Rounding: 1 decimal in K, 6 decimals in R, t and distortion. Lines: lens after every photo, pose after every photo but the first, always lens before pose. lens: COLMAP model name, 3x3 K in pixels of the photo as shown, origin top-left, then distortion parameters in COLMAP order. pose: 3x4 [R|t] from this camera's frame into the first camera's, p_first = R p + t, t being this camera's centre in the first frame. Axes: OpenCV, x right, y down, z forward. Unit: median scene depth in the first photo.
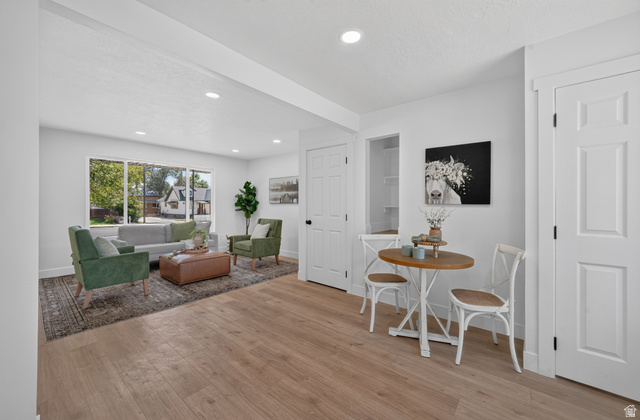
lens RADIAL K [[258.3, 0, 313.3], [0, 258.3, 208.8], [0, 0, 1]] dist [-0.009369, 0.001180]
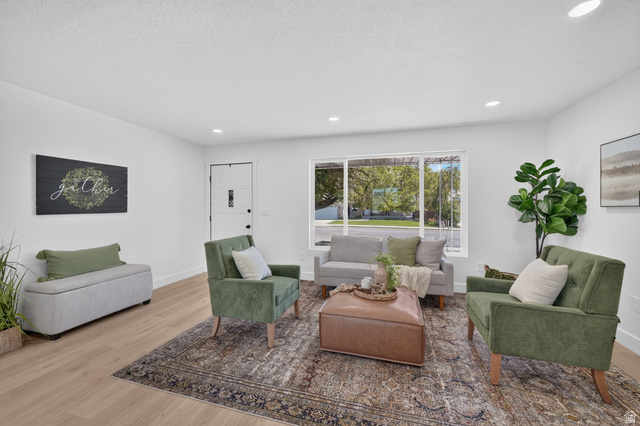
lens RADIAL K [[253.7, 0, 319.4], [0, 253.7, 208.1], [0, 0, 1]] dist [-0.006732, 0.001568]
pose [[0.415121, -0.004433, -0.909755, 0.002220], [-0.011299, 0.999886, -0.010028, -0.022585], [0.909696, 0.014442, 0.415024, 0.947584]]
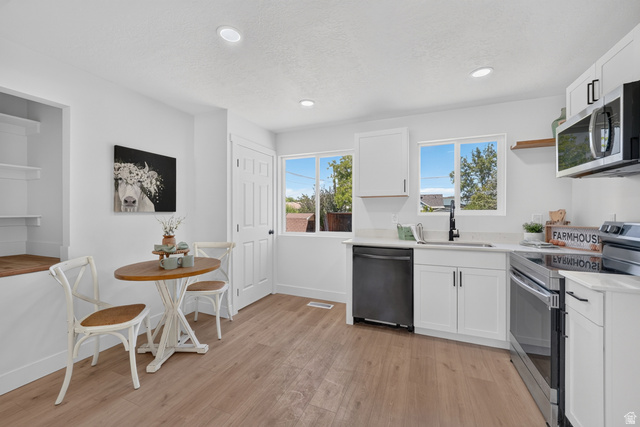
lens RADIAL K [[253.7, 0, 316.2], [0, 253.7, 211.5], [0, 0, 1]] dist [-0.006732, 0.001568]
pose [[-0.297325, -0.003399, 0.954770, -0.493231], [0.020168, 0.999748, 0.009839, -0.013911], [-0.954563, 0.022181, -0.297181, 0.586553]]
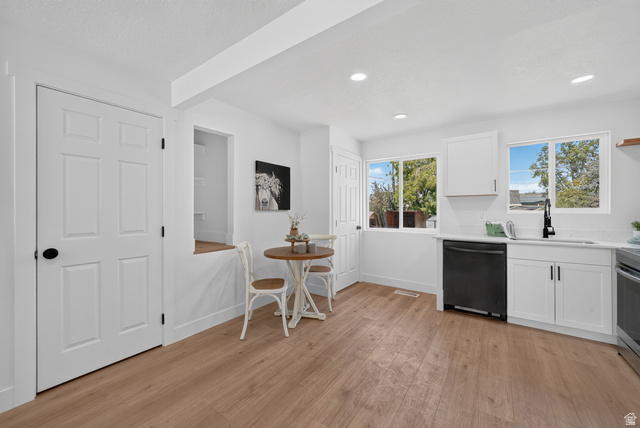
lens RADIAL K [[253.7, 0, 313.6], [0, 253.7, 208.8], [0, 0, 1]] dist [-0.006732, 0.001568]
pose [[-0.083638, 0.001029, 0.996496, -0.632066], [0.022166, 0.999754, 0.000828, -0.017560], [-0.996250, 0.022157, -0.083640, 0.791912]]
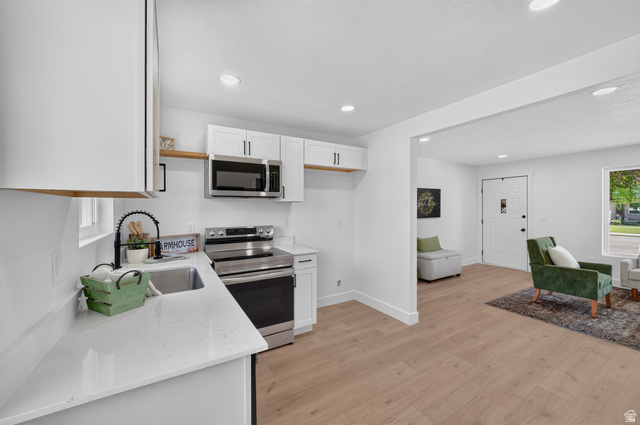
lens RADIAL K [[253.7, 0, 319.7], [0, 253.7, 207.9], [0, 0, 1]] dist [-0.006732, 0.001568]
pose [[-0.315792, -0.008379, -0.948792, 0.613233], [-0.012009, 0.999916, -0.004833, -0.052849], [0.948753, 0.009868, -0.315866, 0.379720]]
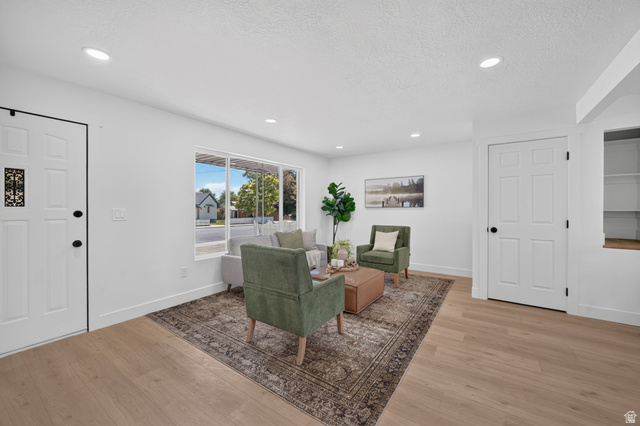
lens RADIAL K [[253.7, 0, 315.9], [0, 253.7, 209.6], [0, 0, 1]] dist [-0.006732, 0.001568]
pose [[0.995195, -0.008266, 0.097561, -0.893909], [0.009307, 0.999904, -0.010219, -0.013802], [-0.097467, 0.011078, 0.995177, 0.315861]]
